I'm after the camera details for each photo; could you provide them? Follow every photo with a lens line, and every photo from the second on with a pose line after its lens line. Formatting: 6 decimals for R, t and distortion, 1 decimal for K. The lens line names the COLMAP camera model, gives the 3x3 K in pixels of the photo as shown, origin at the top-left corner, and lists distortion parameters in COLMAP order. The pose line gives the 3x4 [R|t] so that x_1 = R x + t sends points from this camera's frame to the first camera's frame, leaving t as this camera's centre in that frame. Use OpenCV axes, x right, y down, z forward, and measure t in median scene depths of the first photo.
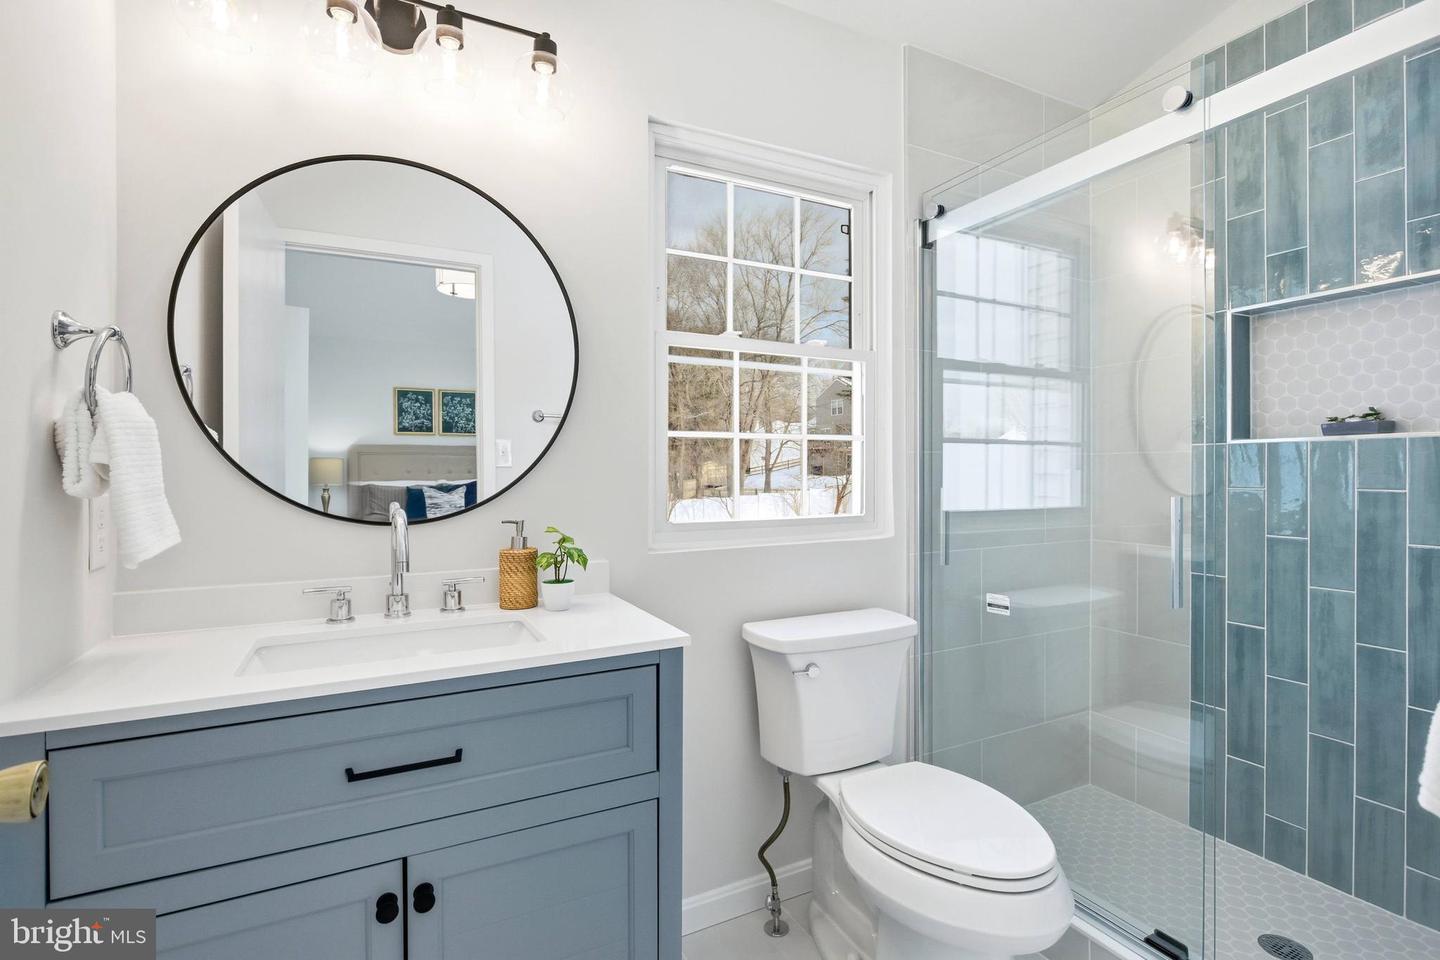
lens RADIAL K [[691.2, 0, 722.2], [0, 691.2, 472.0], [0, 0, 1]] dist [-0.004967, -0.000951]
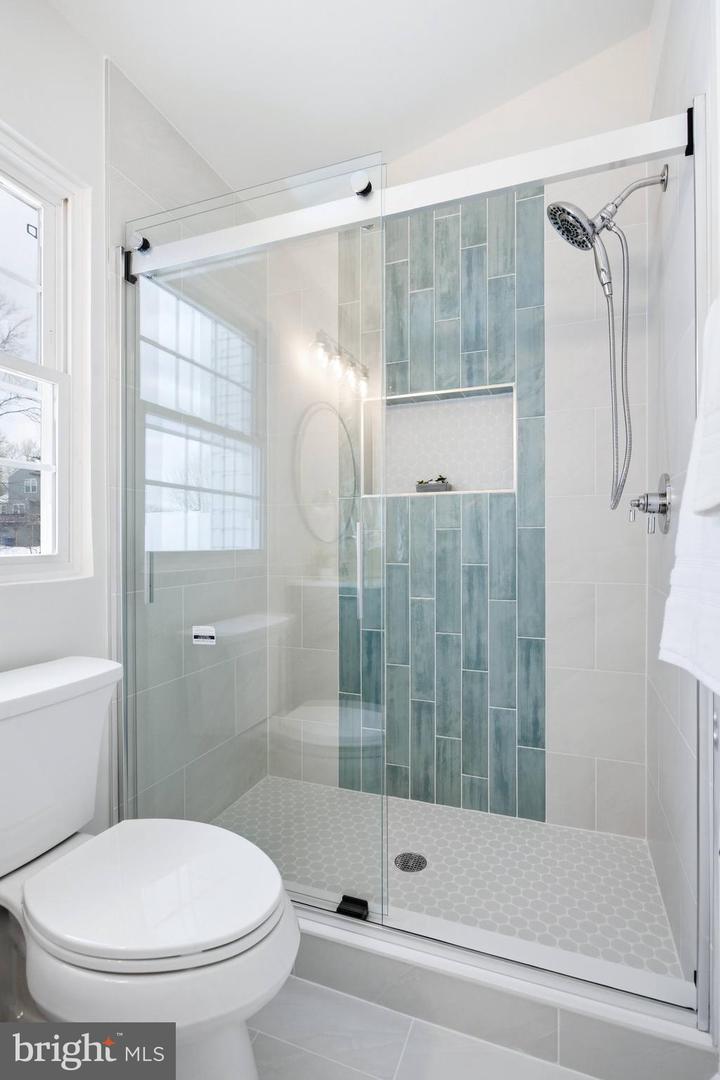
lens RADIAL K [[518.4, 0, 364.5], [0, 518.4, 543.0], [0, 0, 1]] dist [-0.004967, -0.000951]
pose [[0.740656, -0.000637, 0.671884, 0.050398], [0.004000, 0.999986, -0.003461, 0.051323], [-0.671872, 0.005250, 0.740648, 0.237843]]
